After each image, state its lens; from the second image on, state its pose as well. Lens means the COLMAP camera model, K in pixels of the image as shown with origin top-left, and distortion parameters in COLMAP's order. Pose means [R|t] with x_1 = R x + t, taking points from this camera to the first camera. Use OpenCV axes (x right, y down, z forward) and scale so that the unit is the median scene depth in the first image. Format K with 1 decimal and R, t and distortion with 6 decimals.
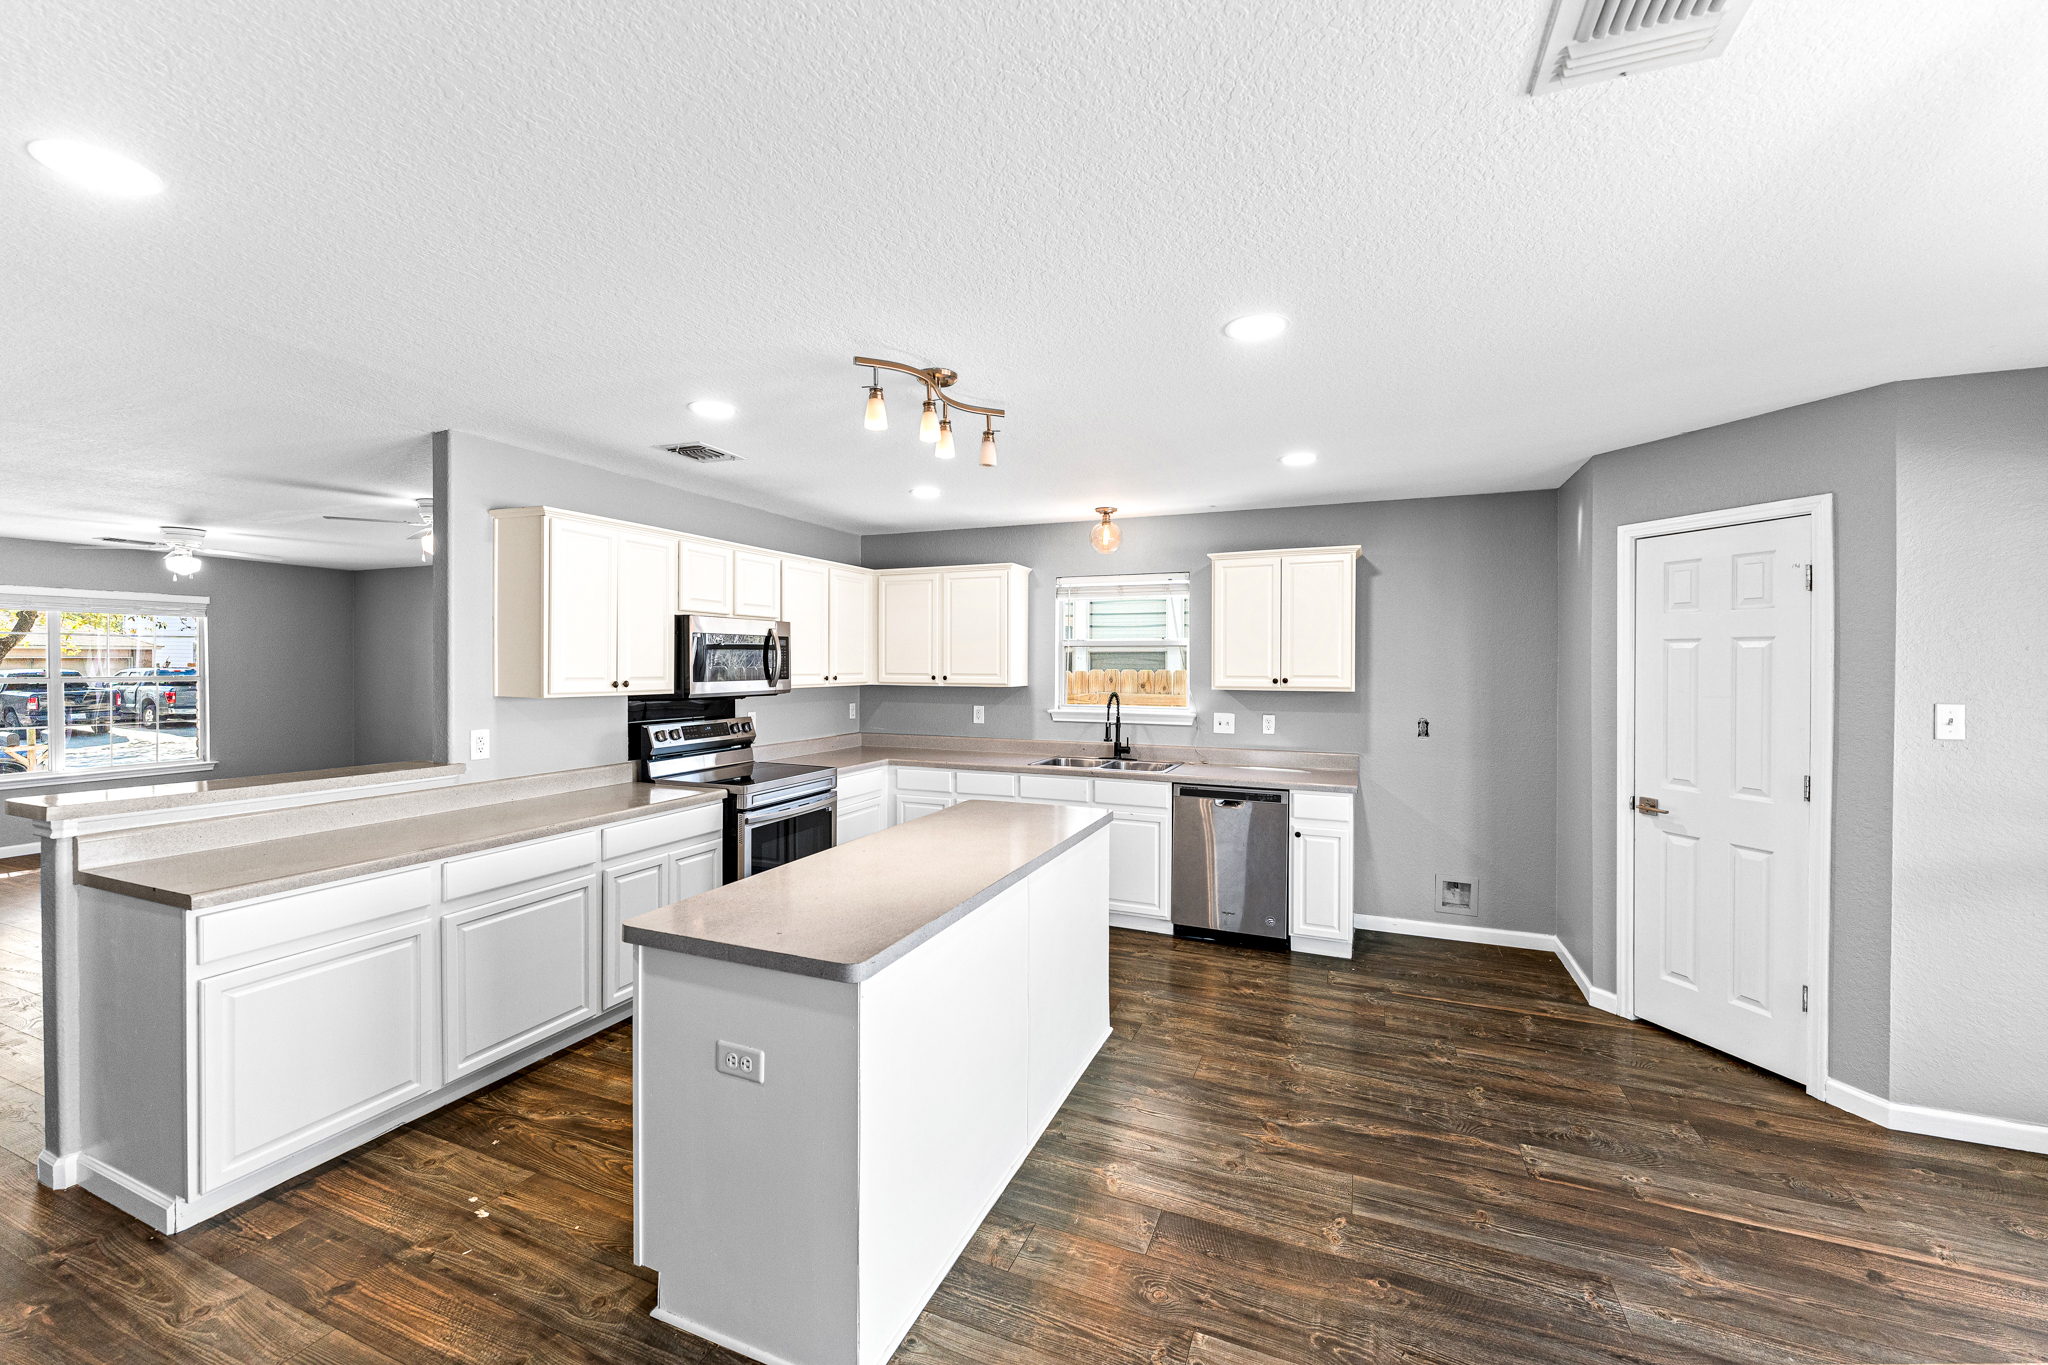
lens RADIAL K [[812.2, 0, 1012.3], [0, 812.2, 671.3], [0, 0, 1]] dist [0.000849, 0.000111]
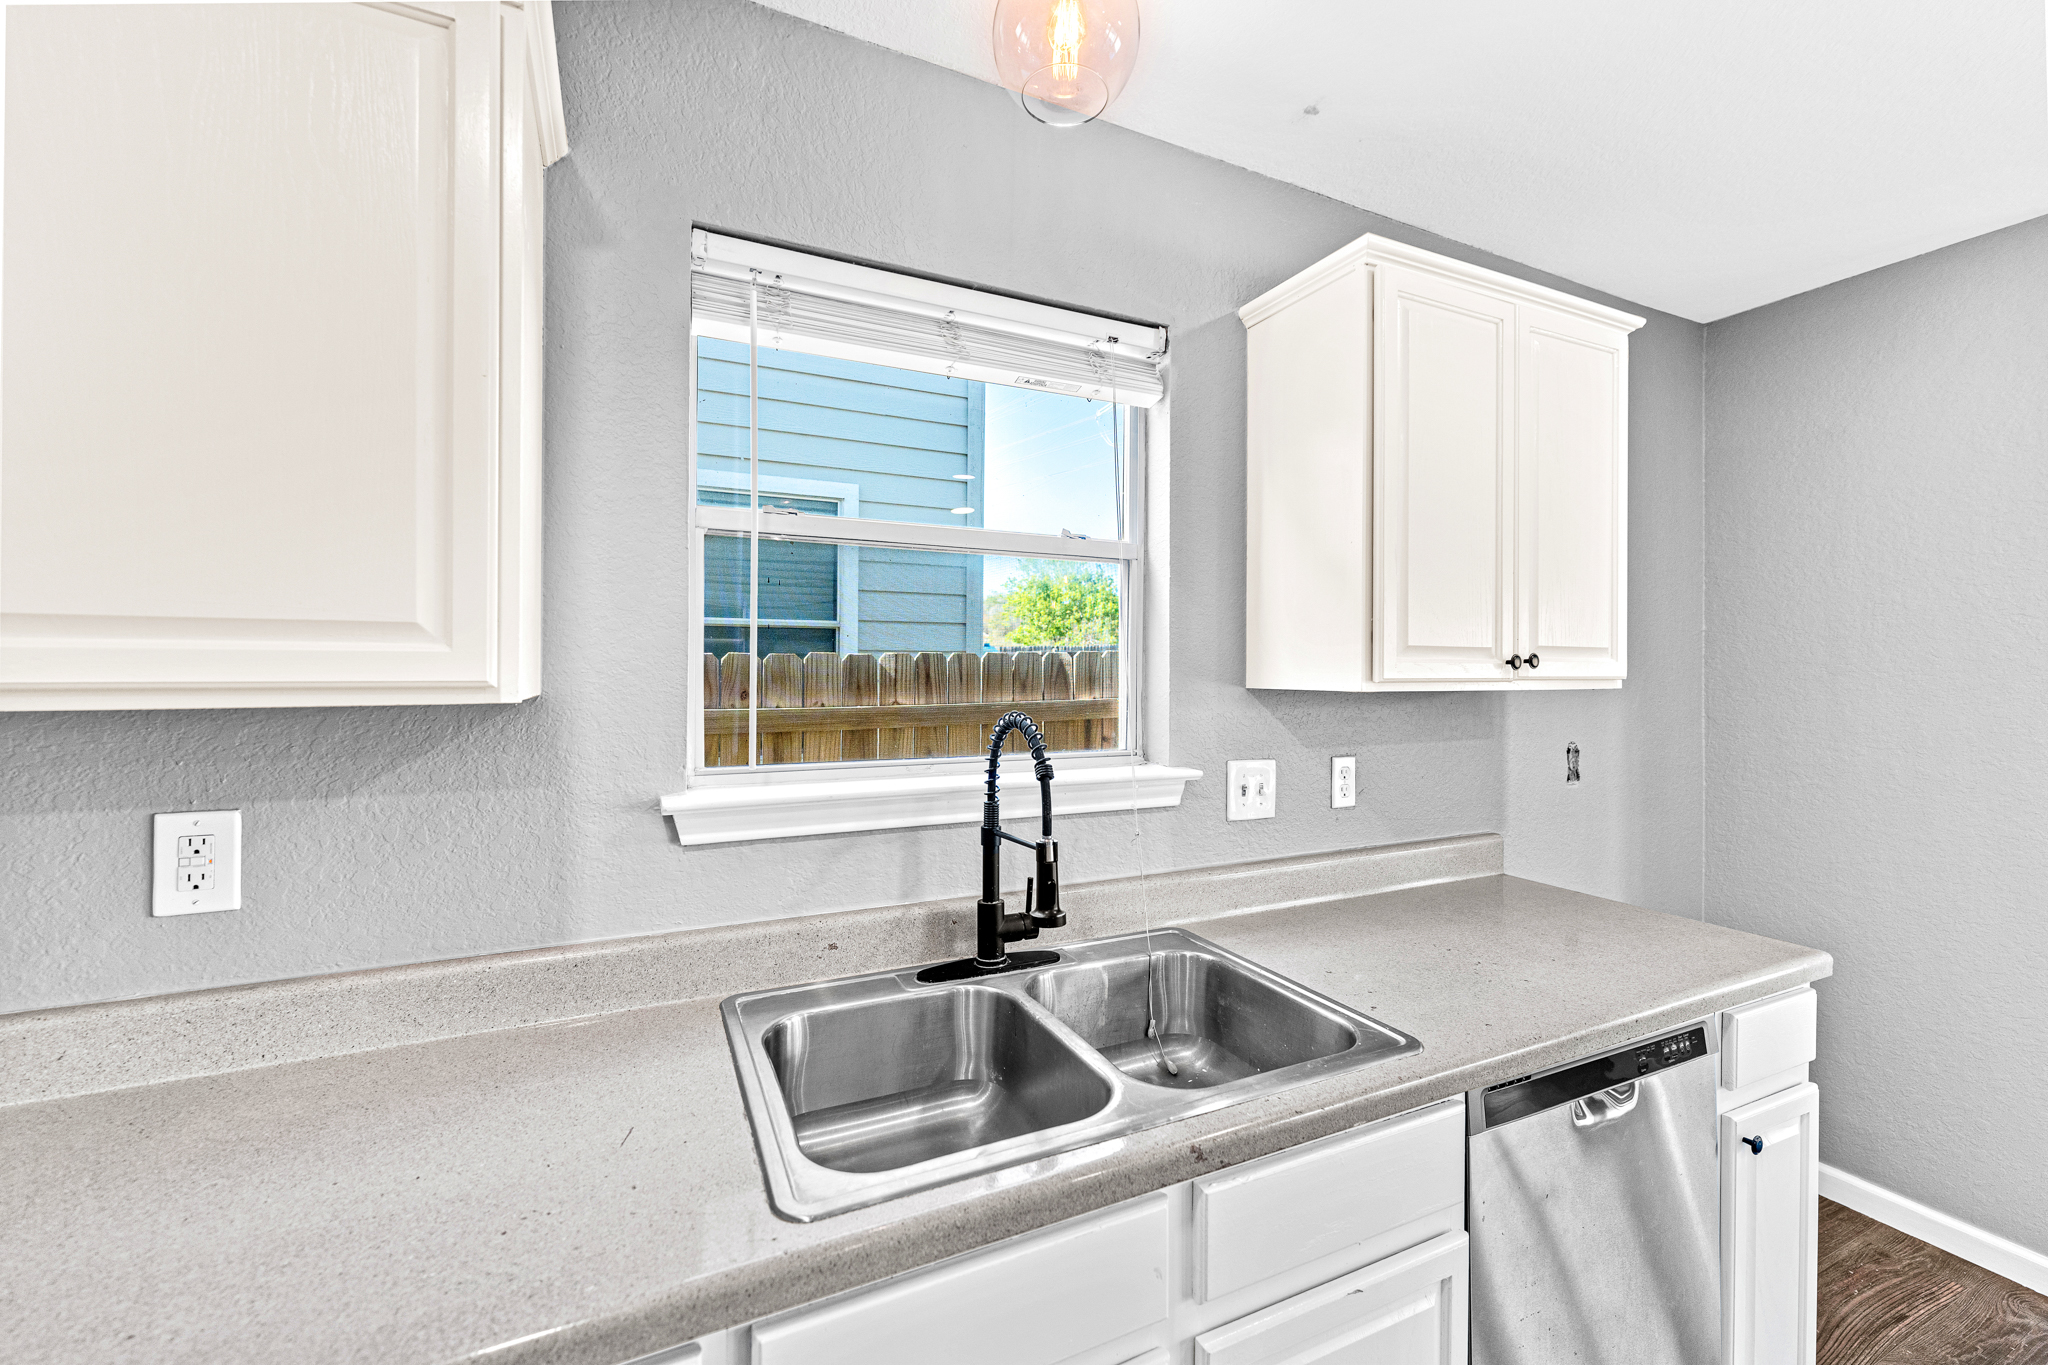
lens RADIAL K [[812.2, 0, 1012.3], [0, 812.2, 671.3], [0, 0, 1]] dist [0.000849, 0.000111]
pose [[0.669006, -0.003090, 0.743251, -0.059695], [0.005466, 0.999985, -0.000762, 0.013529], [-0.743237, 0.004573, 0.669012, 0.823218]]
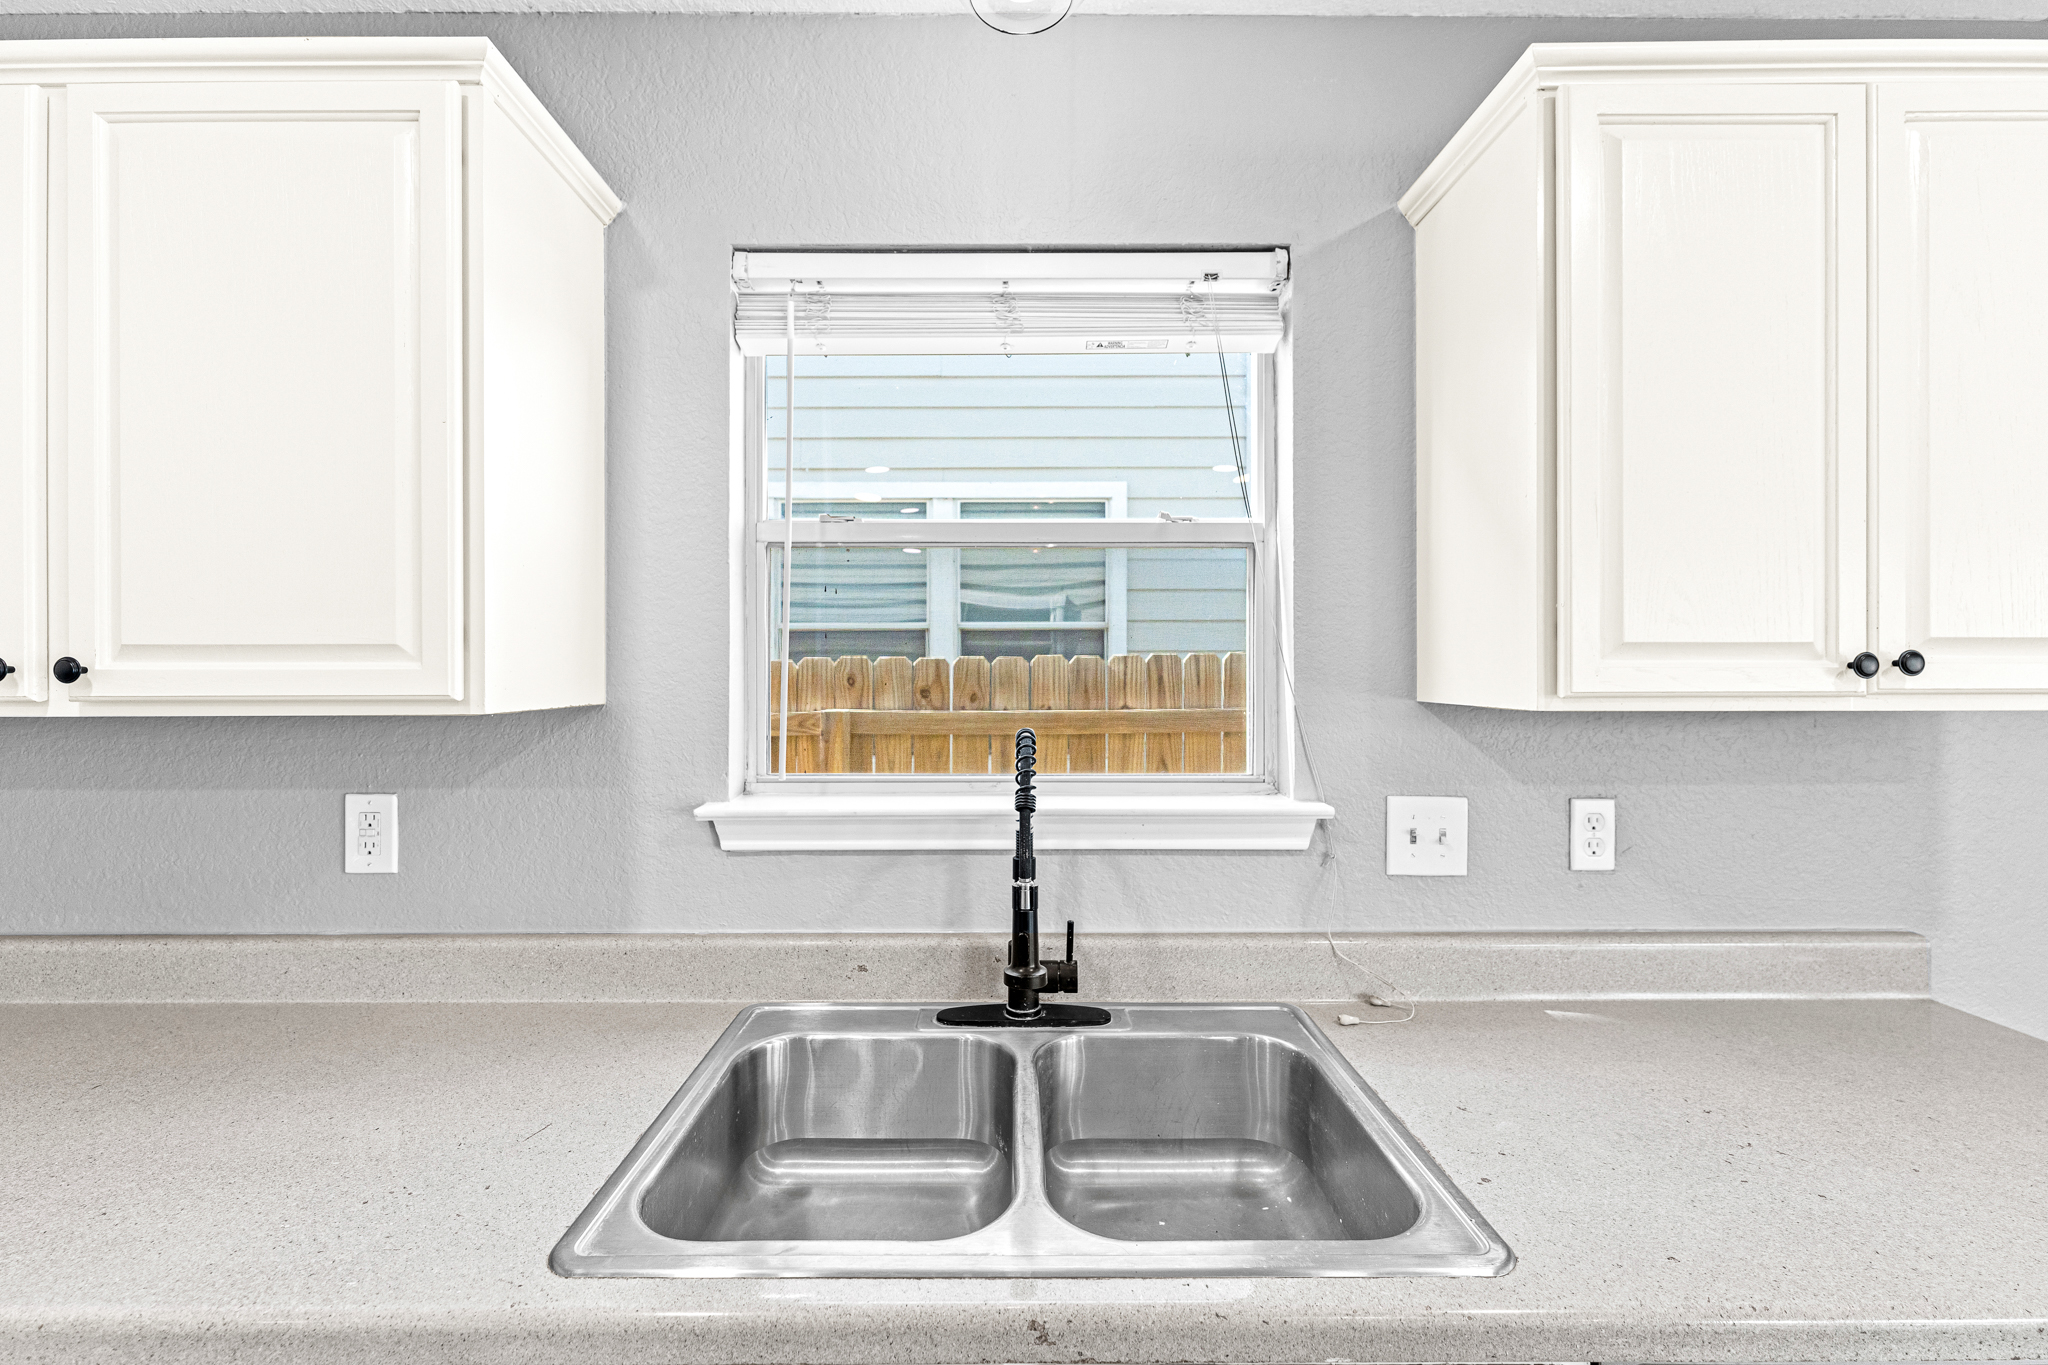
lens RADIAL K [[812.2, 0, 1012.3], [0, 812.2, 671.3], [0, 0, 1]] dist [0.000849, 0.000111]
pose [[0.918711, -0.007217, 0.394864, 0.036952], [0.009016, 0.999956, -0.002701, 0.010964], [-0.394827, 0.006041, 0.918736, 0.792824]]
